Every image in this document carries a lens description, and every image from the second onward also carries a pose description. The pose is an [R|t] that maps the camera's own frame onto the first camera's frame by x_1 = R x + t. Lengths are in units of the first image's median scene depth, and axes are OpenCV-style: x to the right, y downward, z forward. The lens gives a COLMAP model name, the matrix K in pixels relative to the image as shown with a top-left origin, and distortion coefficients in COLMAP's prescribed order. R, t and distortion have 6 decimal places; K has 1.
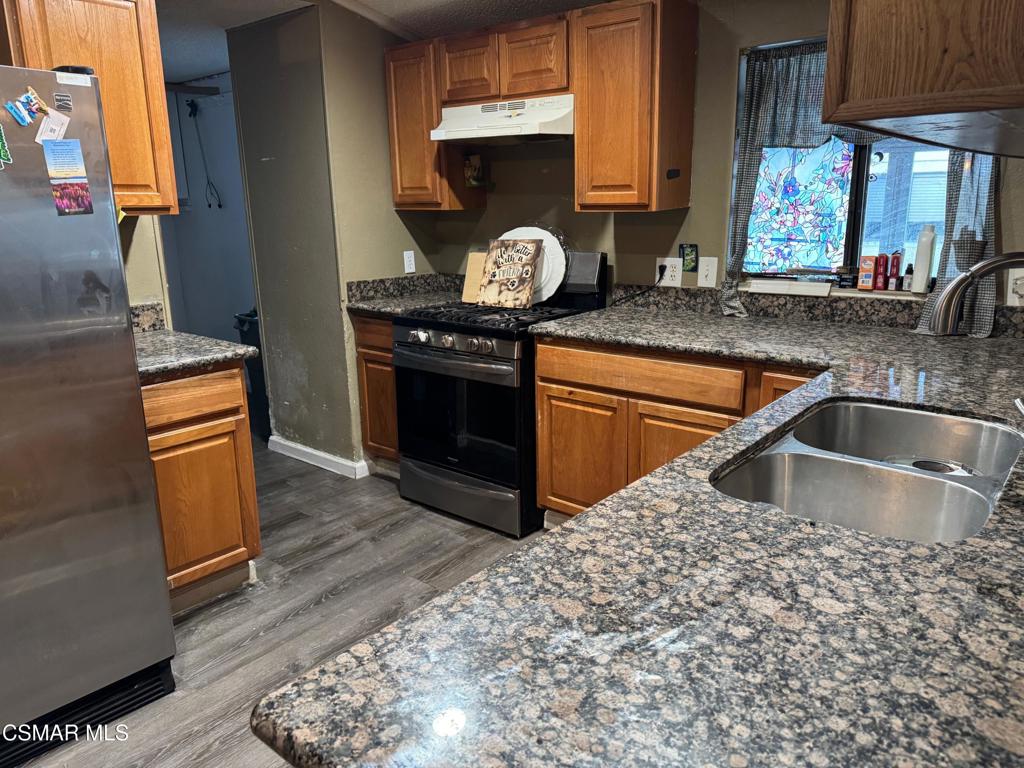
lens RADIAL K [[715.1, 0, 506.3], [0, 715.1, 382.9], [0, 0, 1]] dist [0.160132, -0.342633]
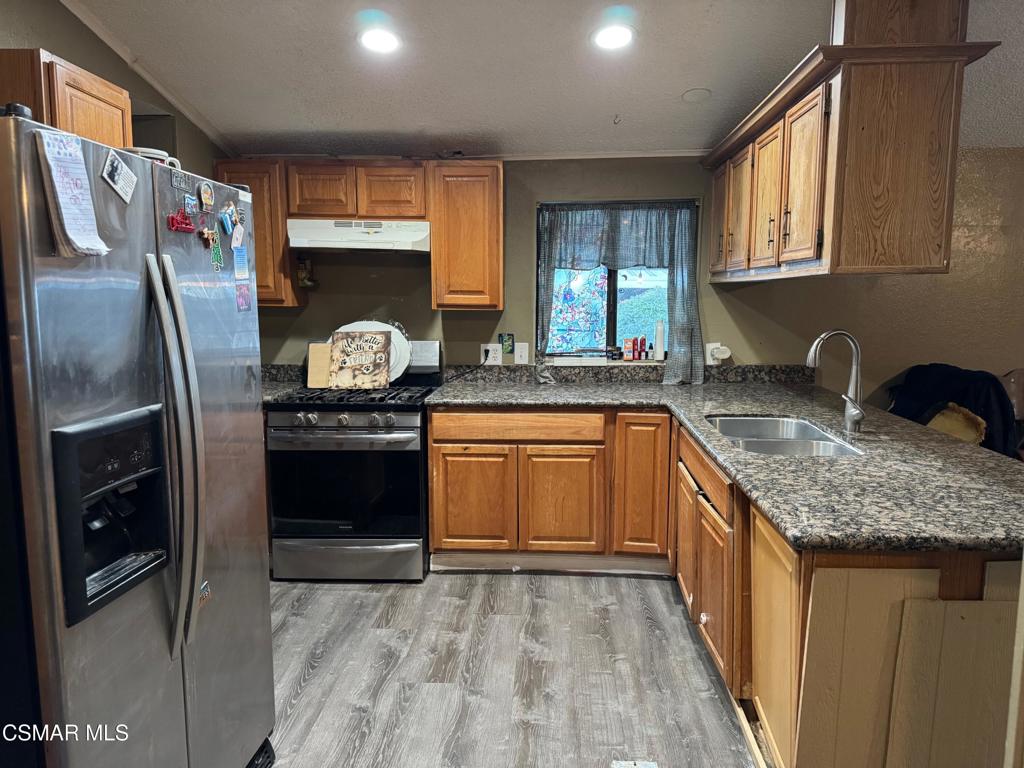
lens RADIAL K [[715.1, 0, 506.3], [0, 715.1, 382.9], [0, 0, 1]] dist [0.160132, -0.342633]
pose [[0.804623, -0.054522, 0.591277, -0.572638], [0.130997, 0.987540, -0.087202, 0.018506], [-0.579156, 0.147620, 0.801740, -0.072296]]
